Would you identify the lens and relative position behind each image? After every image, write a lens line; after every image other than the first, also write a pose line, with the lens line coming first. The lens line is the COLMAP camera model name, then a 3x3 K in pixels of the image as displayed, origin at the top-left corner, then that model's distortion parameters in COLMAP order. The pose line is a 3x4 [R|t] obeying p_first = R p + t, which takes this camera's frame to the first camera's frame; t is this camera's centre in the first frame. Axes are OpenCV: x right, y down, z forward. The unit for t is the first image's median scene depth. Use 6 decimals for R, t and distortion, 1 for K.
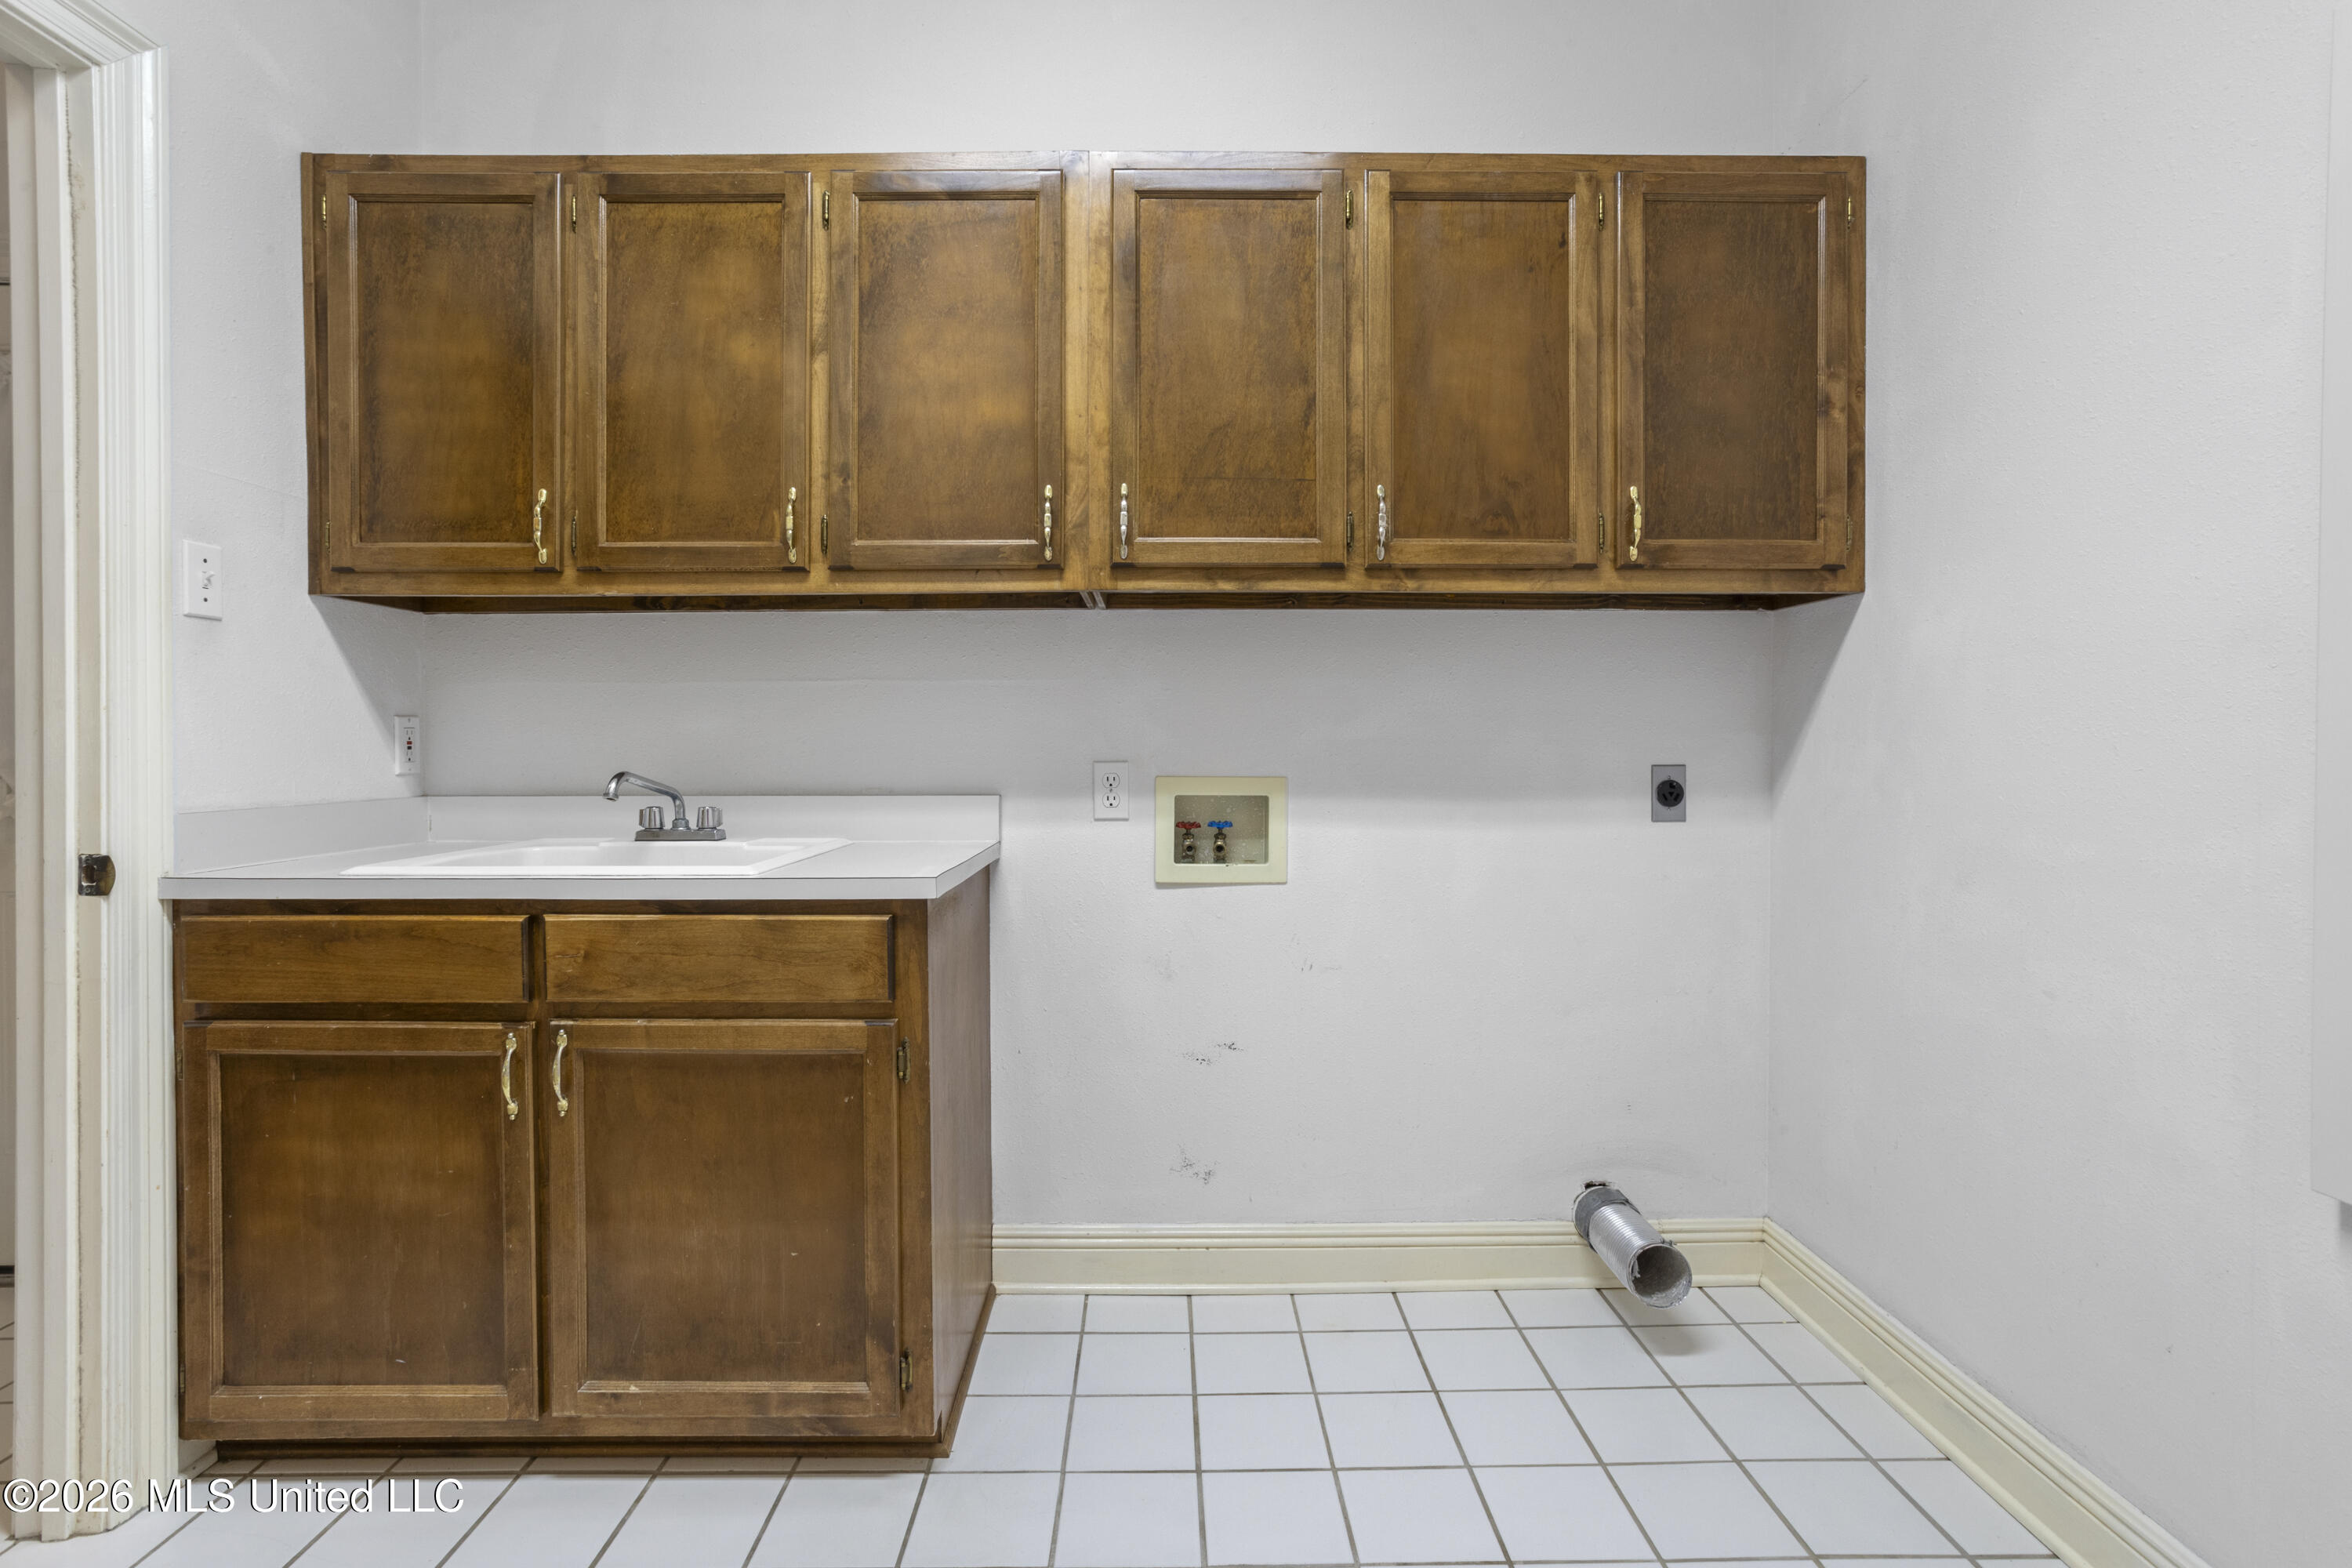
lens RADIAL K [[1129.9, 0, 1170.1], [0, 1129.9, 763.8], [0, 0, 1]] dist [-0.039647, 0.005925]
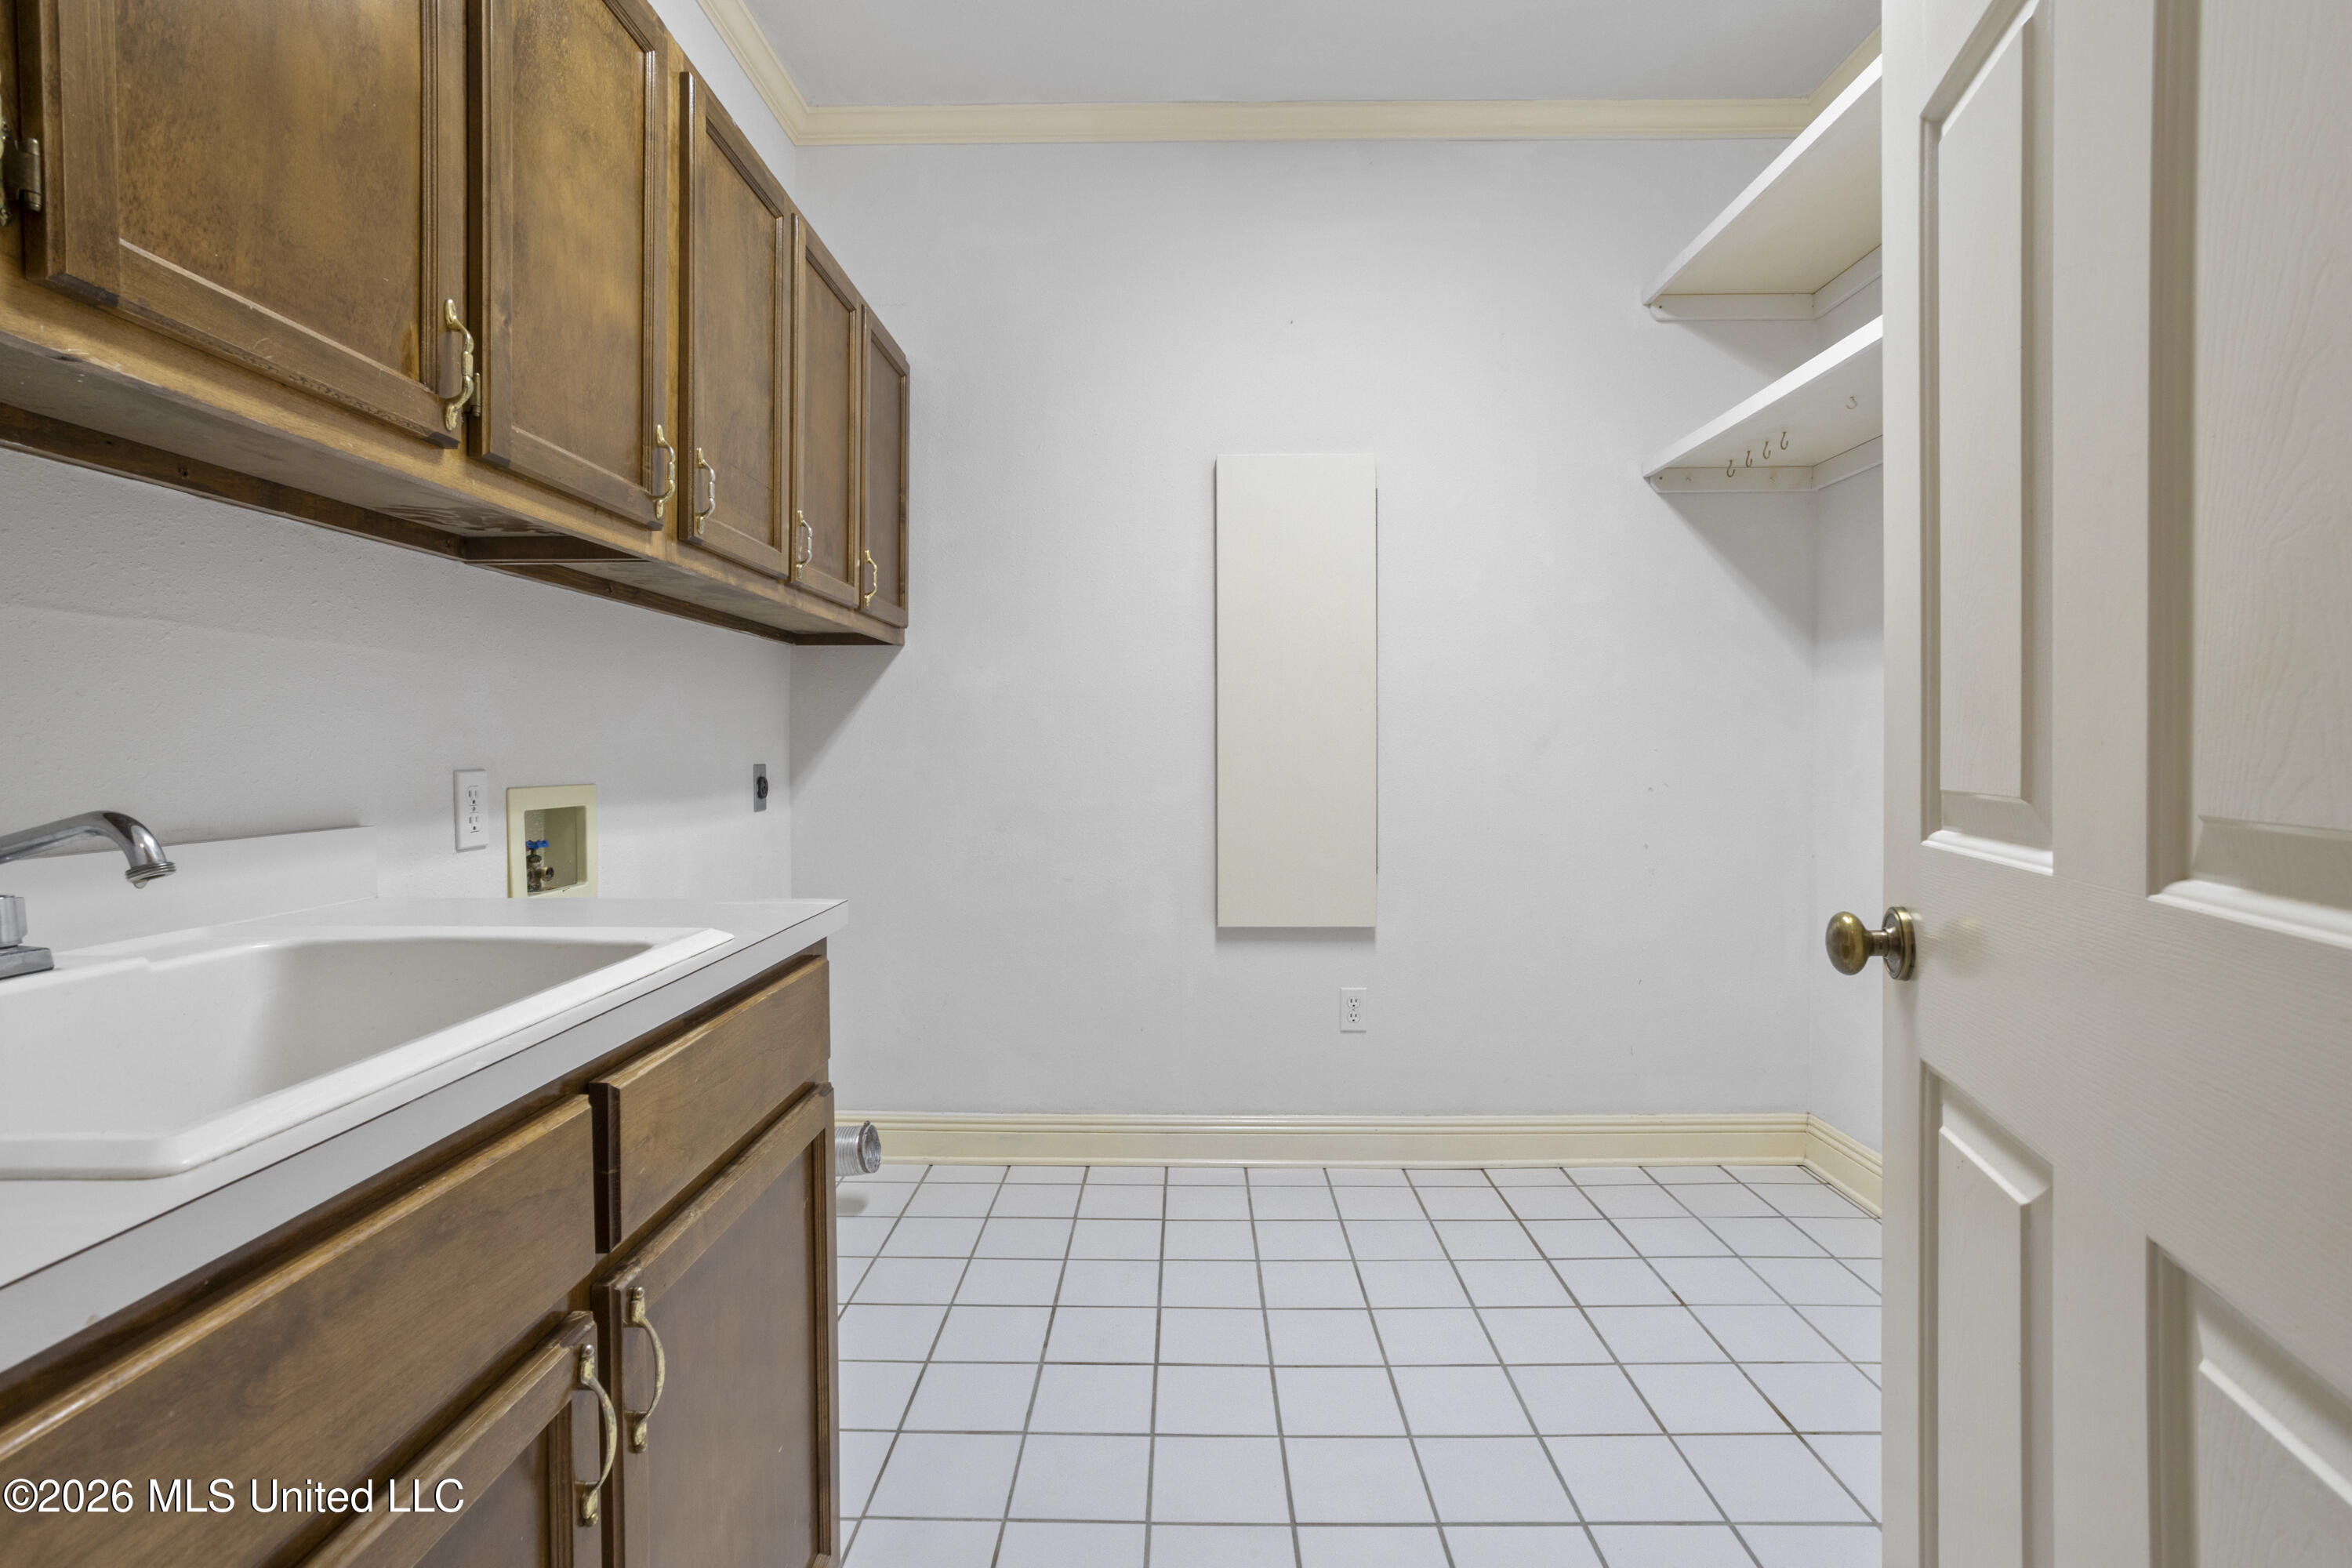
lens RADIAL K [[1129.9, 0, 1174.6], [0, 1129.9, 778.8], [0, 0, 1]] dist [-0.039647, 0.005925]
pose [[0.012670, -0.025198, 0.999602, -0.893402], [0.013033, 0.999602, 0.025033, -0.009064], [-0.999835, 0.012711, 0.012993, 0.618093]]
